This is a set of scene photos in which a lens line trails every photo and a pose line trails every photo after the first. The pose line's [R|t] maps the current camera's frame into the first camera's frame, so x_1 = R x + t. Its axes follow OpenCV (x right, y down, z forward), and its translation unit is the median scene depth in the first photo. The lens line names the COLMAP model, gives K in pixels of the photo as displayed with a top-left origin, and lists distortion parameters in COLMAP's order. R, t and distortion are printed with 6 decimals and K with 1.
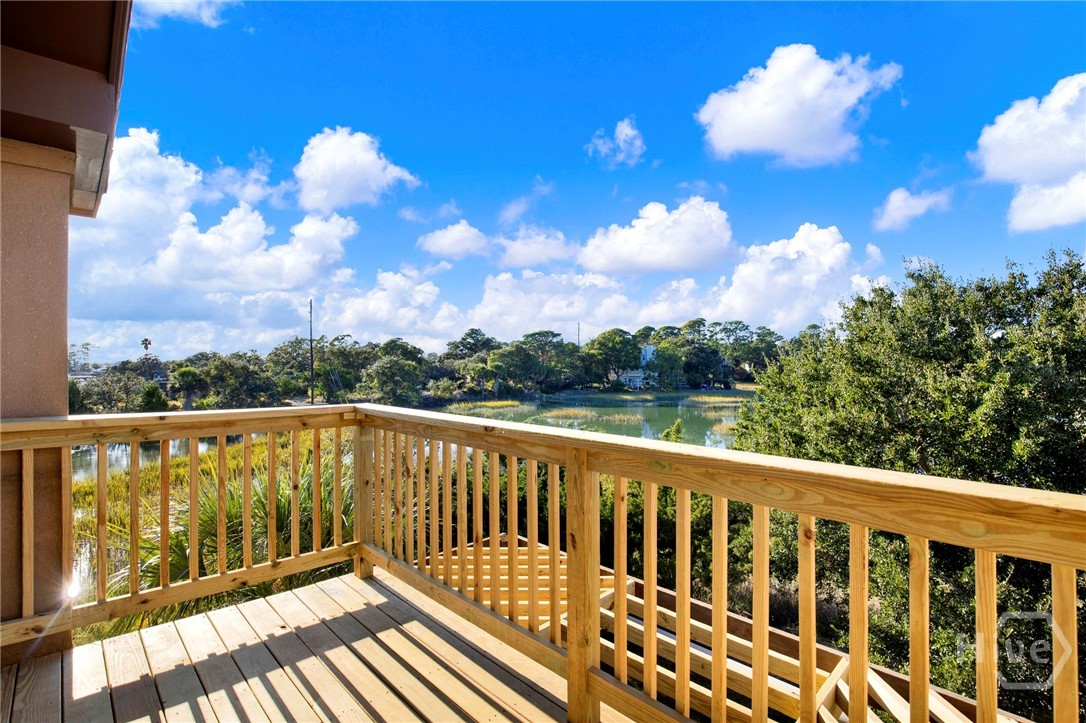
lens RADIAL K [[513.1, 0, 543.0], [0, 513.1, 361.5], [0, 0, 1]] dist [-0.032838, -0.000507]
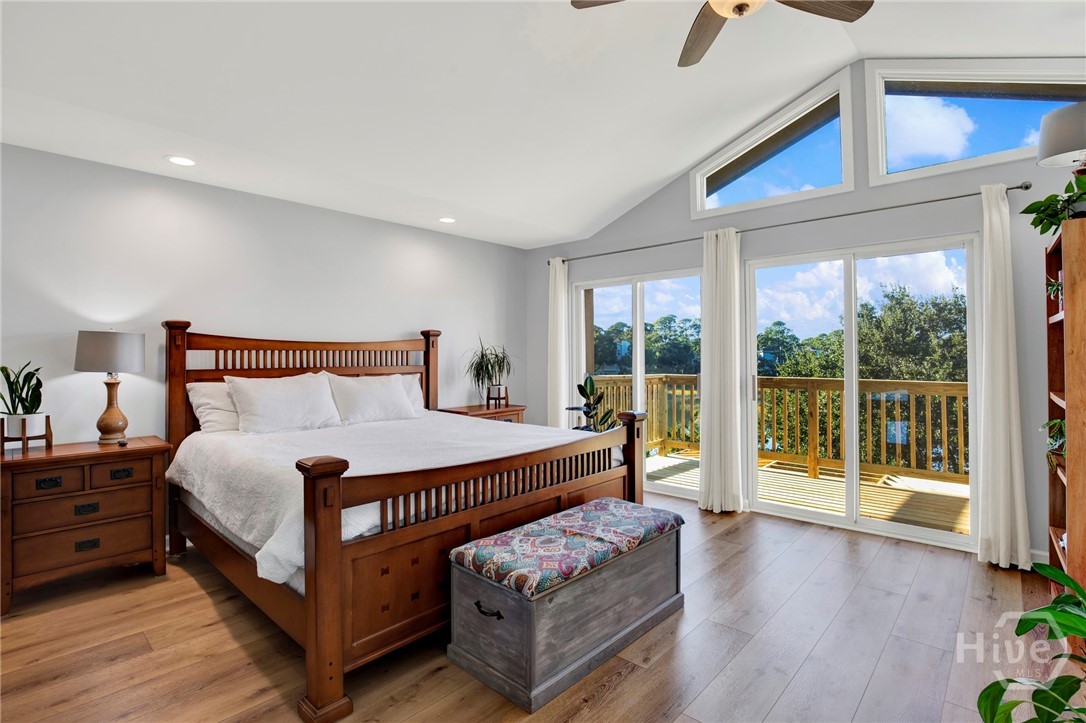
lens RADIAL K [[513.1, 0, 543.0], [0, 513.1, 361.5], [0, 0, 1]] dist [-0.032838, -0.000507]
pose [[0.998132, -0.000020, 0.061093, -0.368179], [-0.000552, 0.999956, 0.009344, 0.003472], [-0.061090, -0.009360, 0.998088, -0.410085]]
